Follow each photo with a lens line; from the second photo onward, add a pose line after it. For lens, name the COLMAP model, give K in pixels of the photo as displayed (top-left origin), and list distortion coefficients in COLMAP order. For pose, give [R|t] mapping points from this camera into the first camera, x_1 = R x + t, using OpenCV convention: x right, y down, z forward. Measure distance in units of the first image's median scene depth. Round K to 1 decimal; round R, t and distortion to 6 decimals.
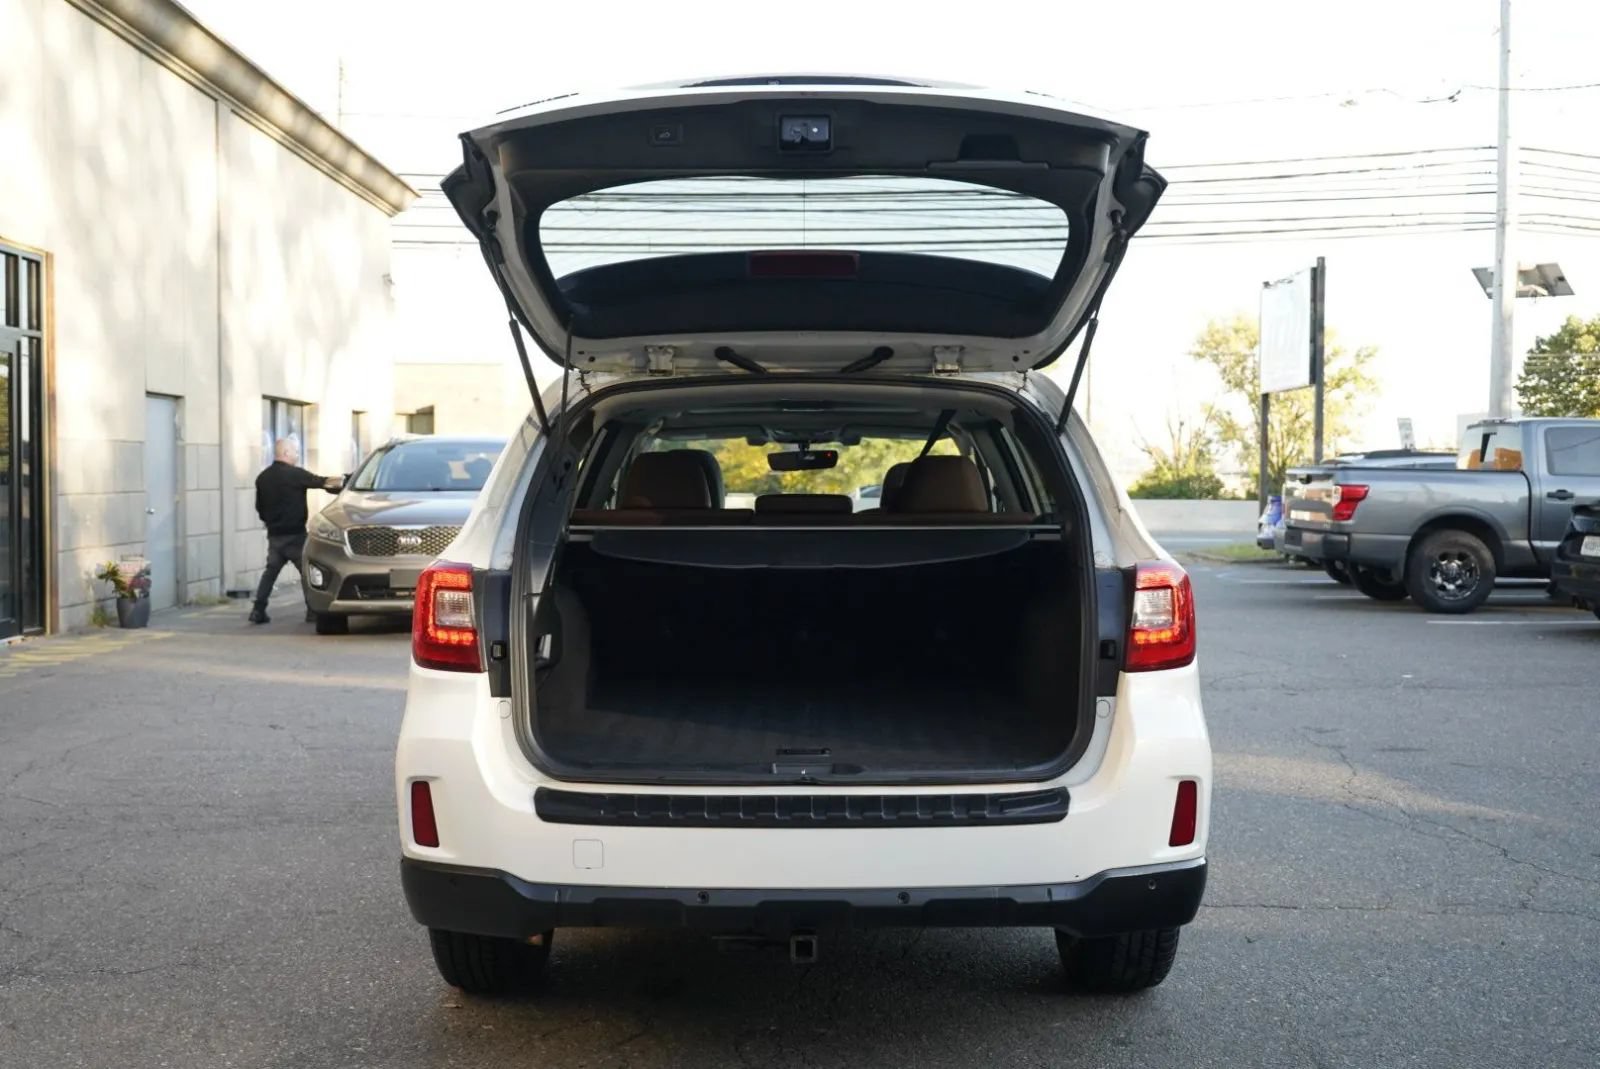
lens RADIAL K [[1552.4, 0, 800.0], [0, 1552.4, 534.5], [0, 0, 1]] dist [-0.017916, -0.008712]
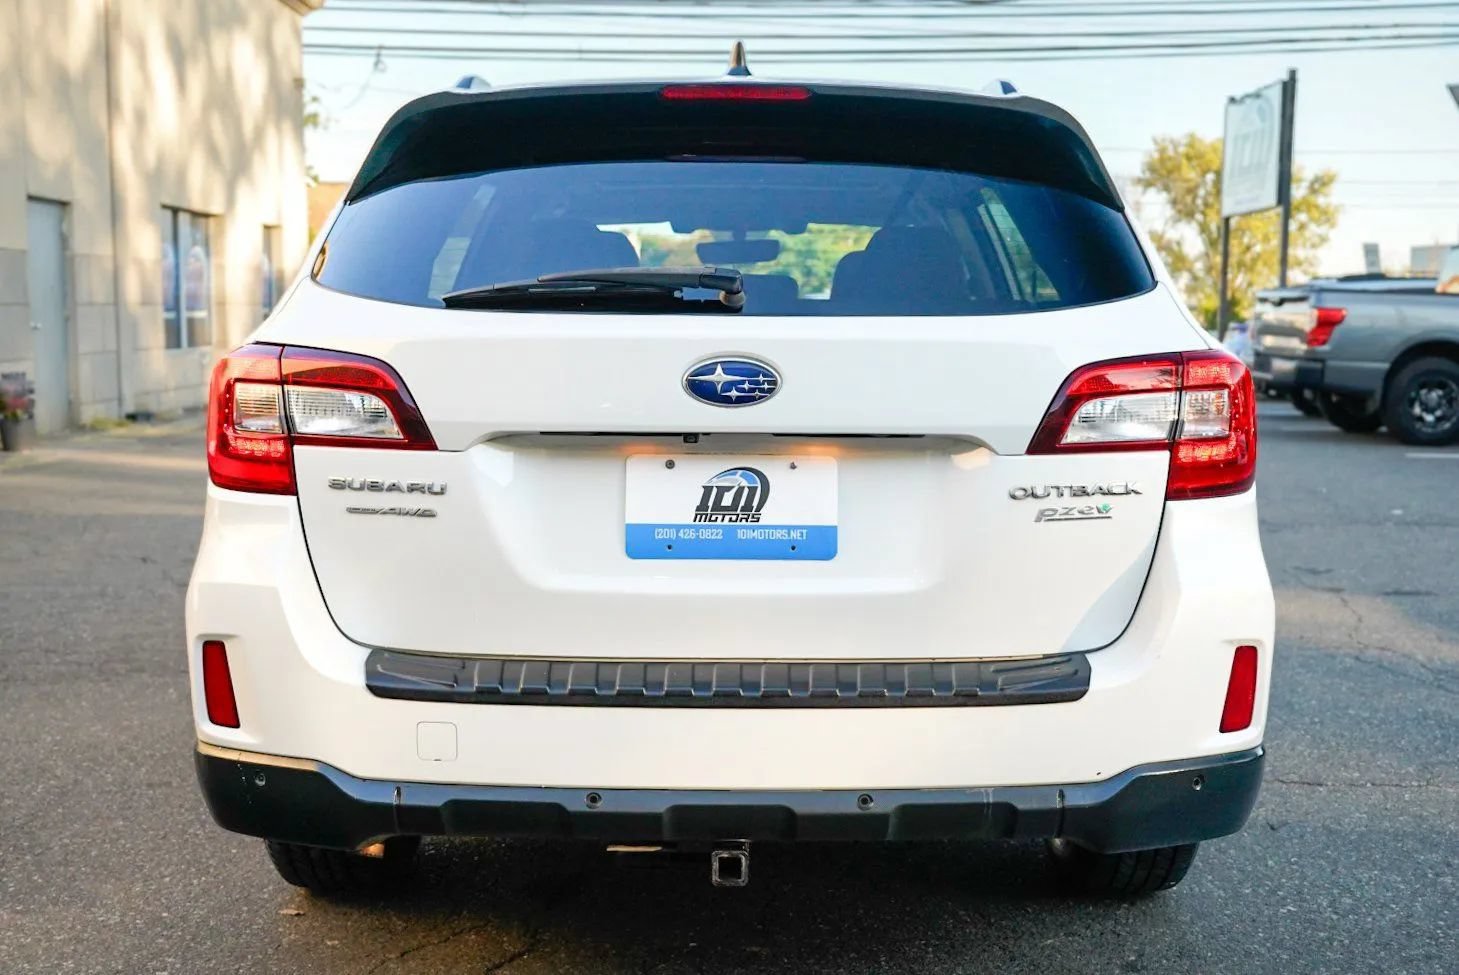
lens RADIAL K [[1578.0, 0, 750.2], [0, 1578.0, 488.5], [0, 0, 1]] dist [-0.008841, -0.010234]
pose [[0.999947, 0.006546, 0.007914, 0.002264], [-0.007143, 0.996926, 0.078017, 0.011667], [-0.007379, -0.078069, 0.996921, 0.112633]]
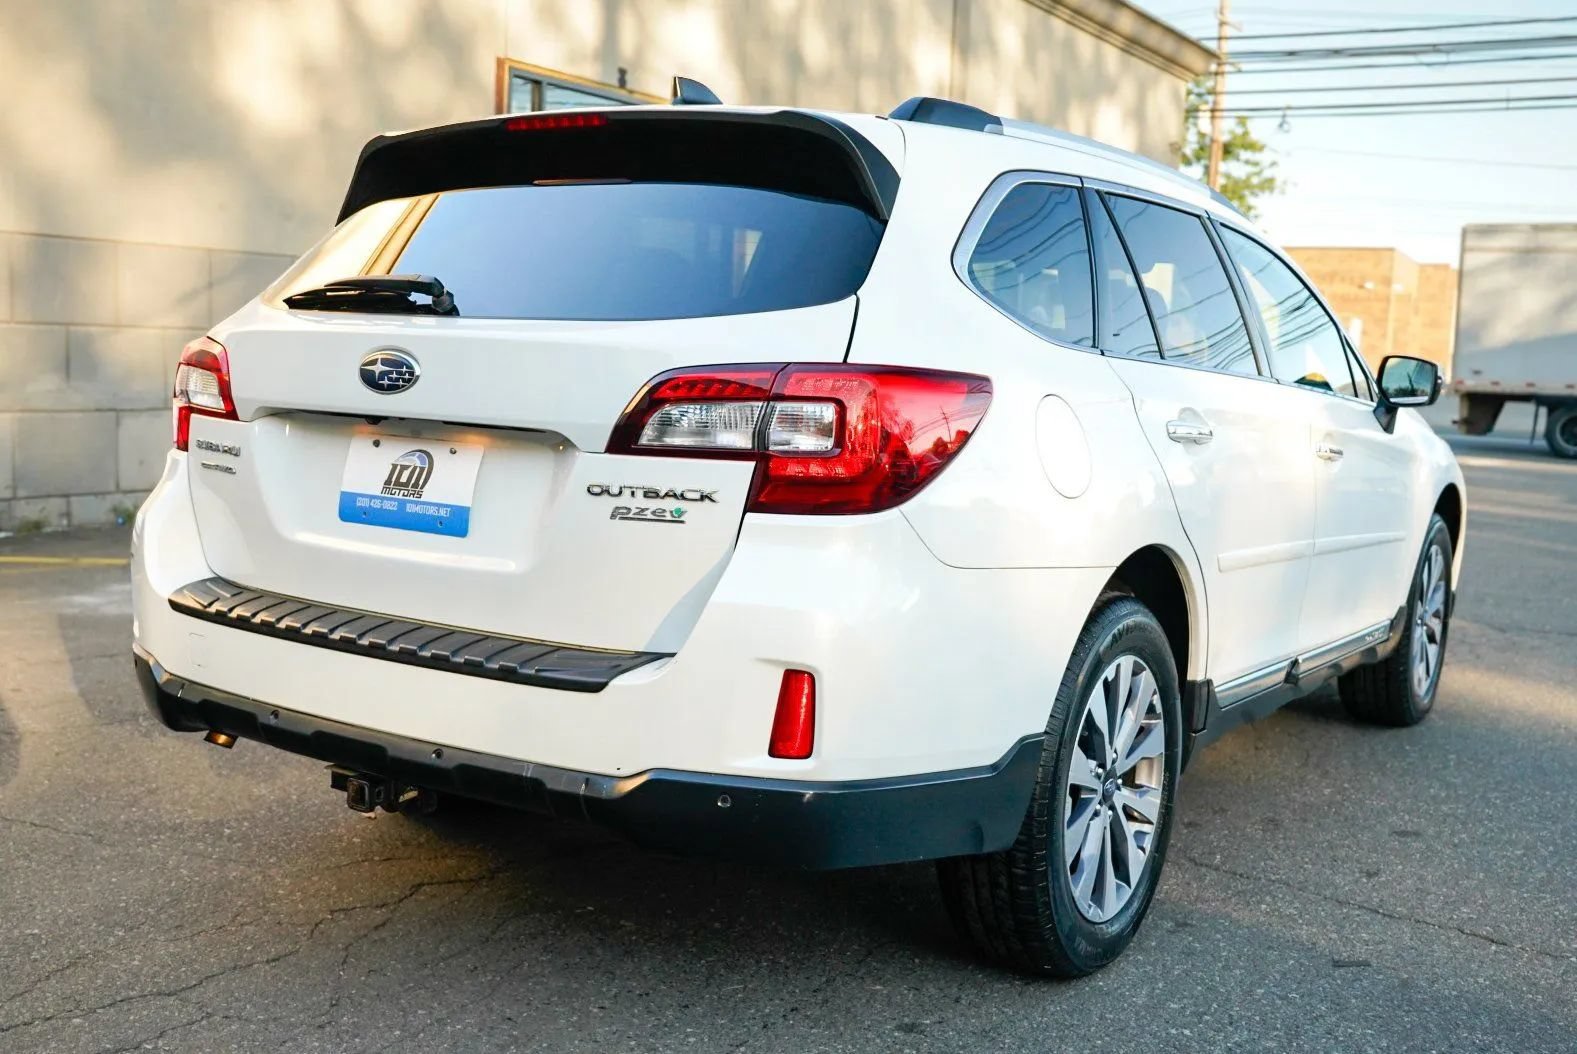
lens RADIAL K [[1589.9, 0, 788.5], [0, 1589.9, 527.0], [0, 0, 1]] dist [-0.003025, -0.000304]
pose [[0.838407, 0.093408, -0.536981, 0.279448], [-0.060536, 0.995069, 0.078575, 0.016306], [0.541672, -0.033371, 0.839927, 0.171476]]
